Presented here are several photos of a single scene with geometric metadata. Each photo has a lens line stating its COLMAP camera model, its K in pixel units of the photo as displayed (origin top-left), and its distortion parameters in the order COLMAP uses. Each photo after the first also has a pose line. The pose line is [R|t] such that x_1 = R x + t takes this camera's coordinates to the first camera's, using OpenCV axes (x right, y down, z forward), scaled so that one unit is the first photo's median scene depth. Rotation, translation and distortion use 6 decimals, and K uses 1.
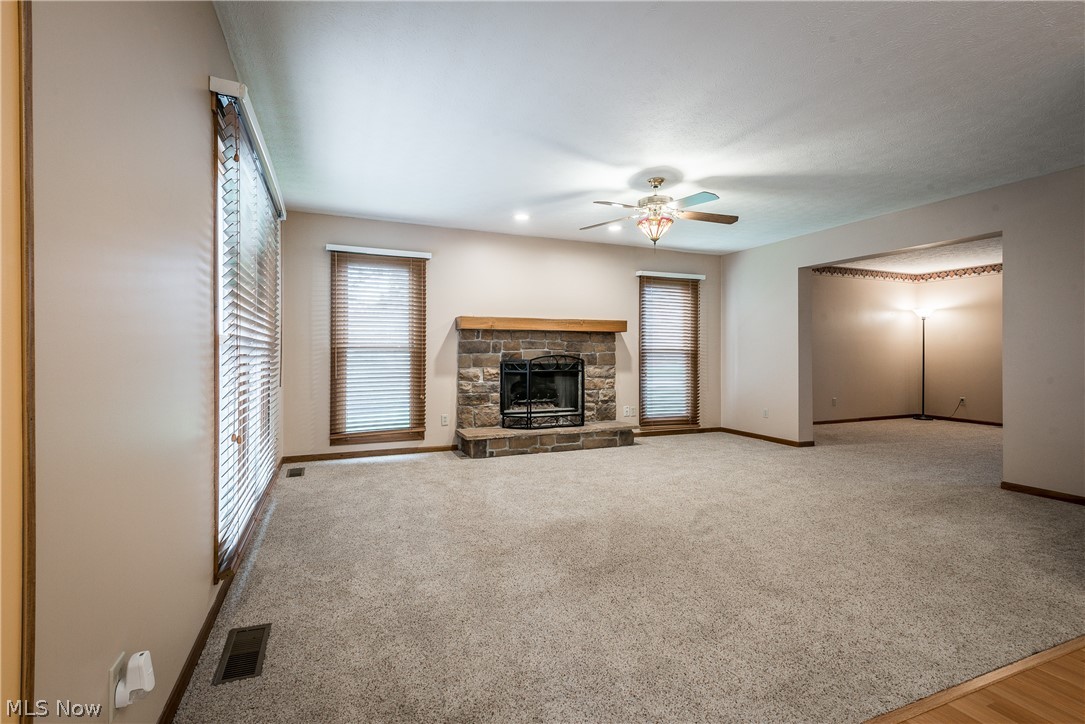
lens RADIAL K [[487.7, 0, 540.2], [0, 487.7, 354.5], [0, 0, 1]] dist [0.002319, -0.000030]
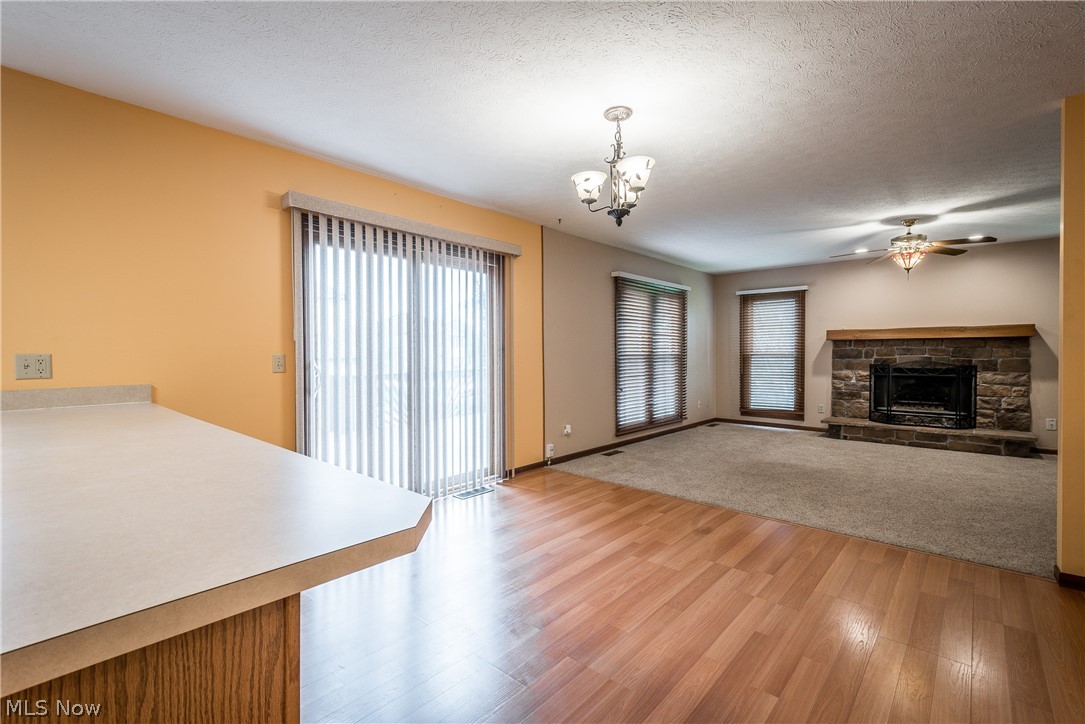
lens RADIAL K [[487.7, 0, 540.2], [0, 487.7, 354.5], [0, 0, 1]] dist [0.002319, -0.000030]
pose [[0.419931, 0.001917, -0.907554, 0.672979], [0.004718, 0.999980, 0.004295, -0.022285], [0.907544, -0.006085, 0.419914, -0.249655]]
